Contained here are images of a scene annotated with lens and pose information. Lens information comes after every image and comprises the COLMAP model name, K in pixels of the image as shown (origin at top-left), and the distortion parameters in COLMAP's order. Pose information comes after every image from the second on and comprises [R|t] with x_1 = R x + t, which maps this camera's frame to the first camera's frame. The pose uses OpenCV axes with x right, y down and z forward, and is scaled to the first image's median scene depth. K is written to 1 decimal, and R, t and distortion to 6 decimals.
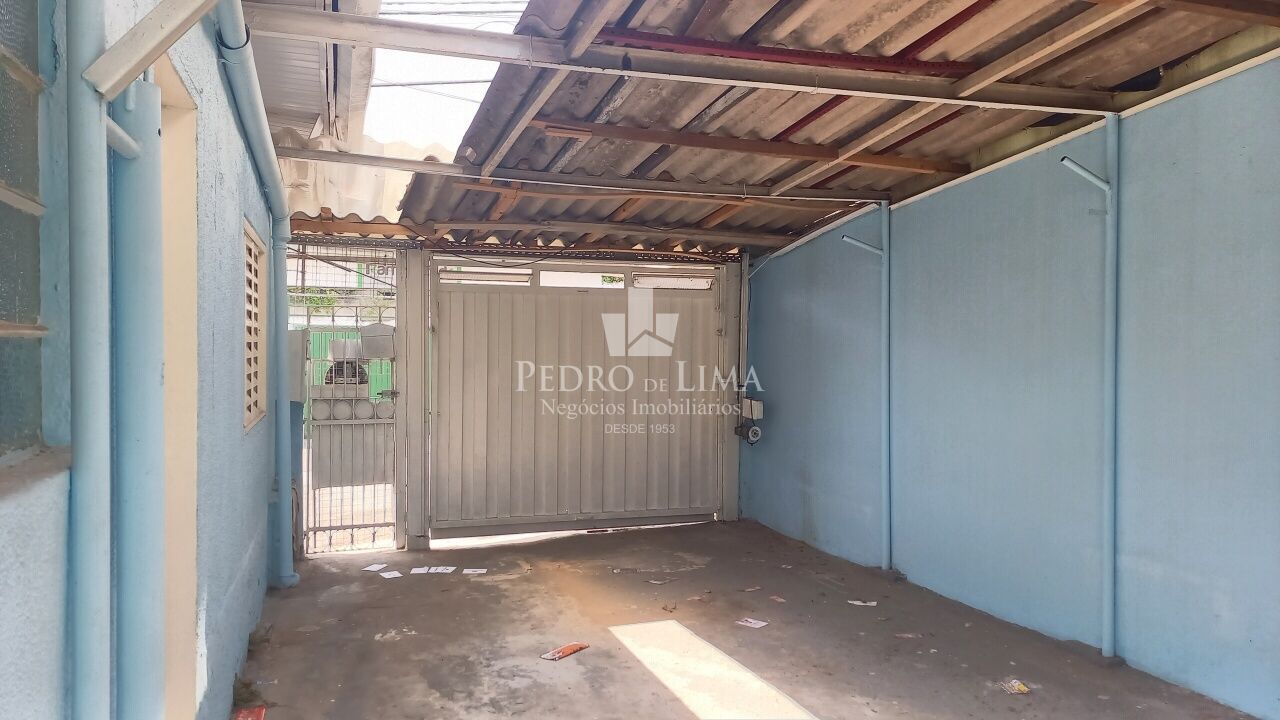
lens RADIAL K [[898.8, 0, 640.0], [0, 898.8, 360.0], [0, 0, 1]] dist [0.041306, 0.000095]
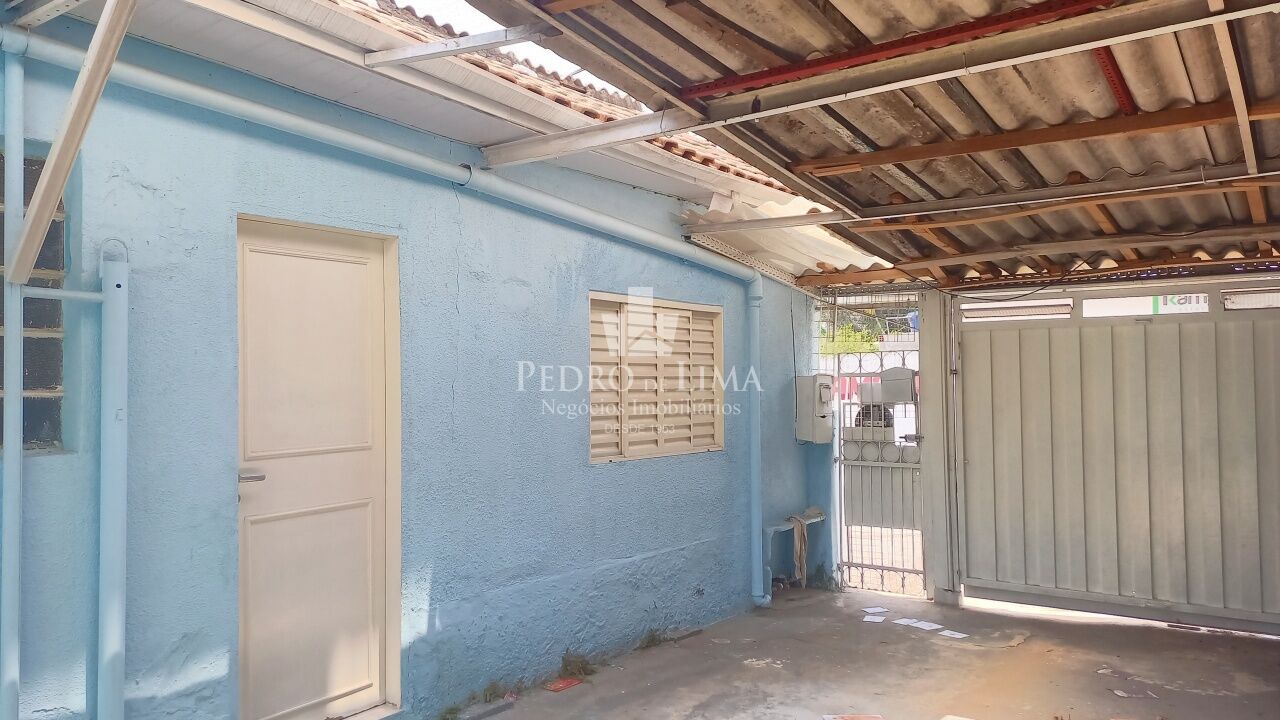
lens RADIAL K [[940.4, 0, 640.0], [0, 940.4, 360.0], [0, 0, 1]] dist [0.007001, -0.003362]
pose [[0.567230, -0.031767, -0.822947, 0.403240], [-0.005882, 0.999074, -0.042619, -0.002356], [0.823539, 0.029015, 0.566518, 0.167952]]
